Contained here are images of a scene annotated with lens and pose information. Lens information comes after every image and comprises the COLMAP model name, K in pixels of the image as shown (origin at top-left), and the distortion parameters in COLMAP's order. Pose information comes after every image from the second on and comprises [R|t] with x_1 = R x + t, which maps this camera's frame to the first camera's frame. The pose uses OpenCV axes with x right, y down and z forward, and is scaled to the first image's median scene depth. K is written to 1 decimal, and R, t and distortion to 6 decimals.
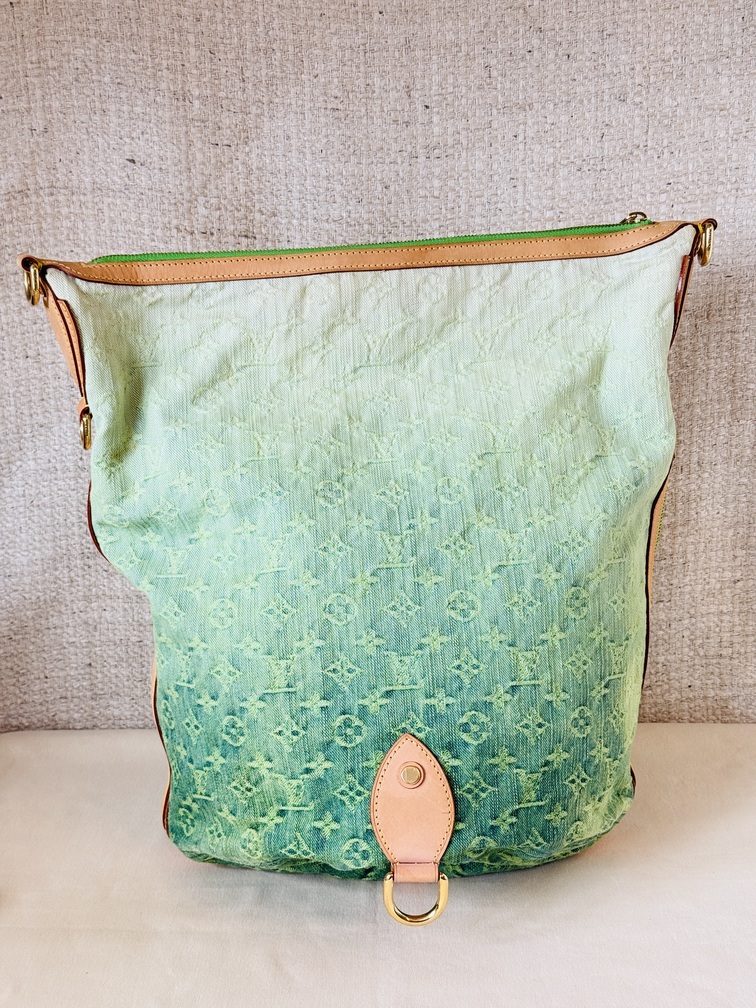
lens RADIAL K [[1407.9, 0, 378.0], [0, 1407.9, 504.0], [0, 0, 1]] dist [0.200842, -0.448687]
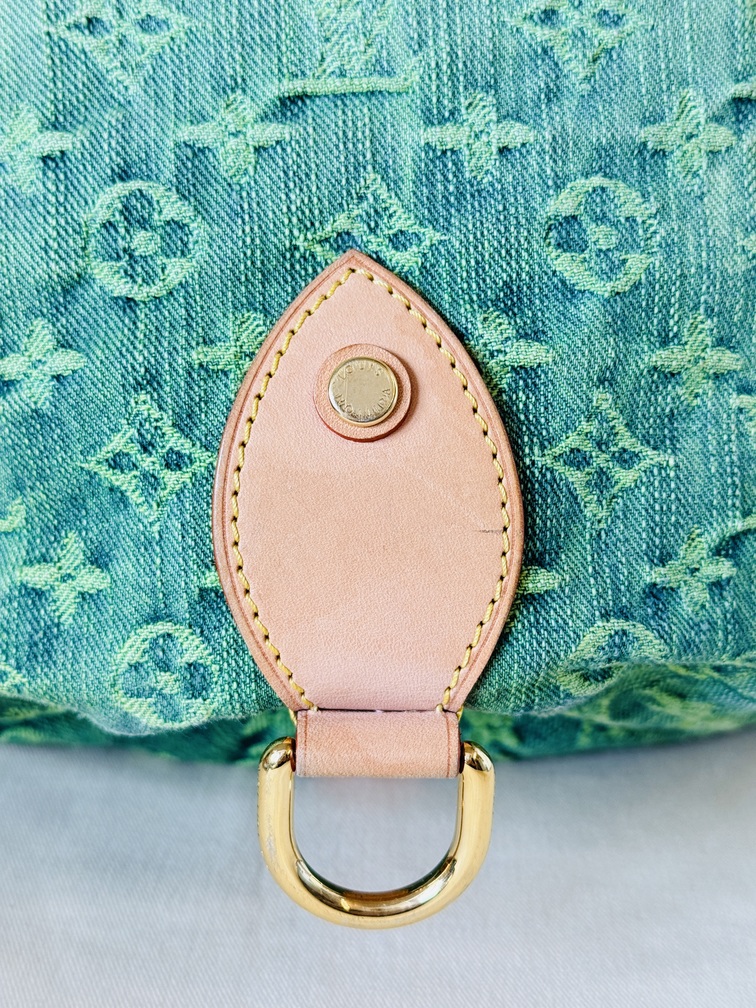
lens RADIAL K [[1415.1, 0, 378.0], [0, 1415.1, 504.0], [0, 0, 1]] dist [0.188955, -0.482320]
pose [[0.999838, 0.014419, 0.010738, 0.022855], [-0.015200, 0.996940, 0.076685, 0.189535], [-0.009600, -0.076835, 0.996998, 0.721540]]
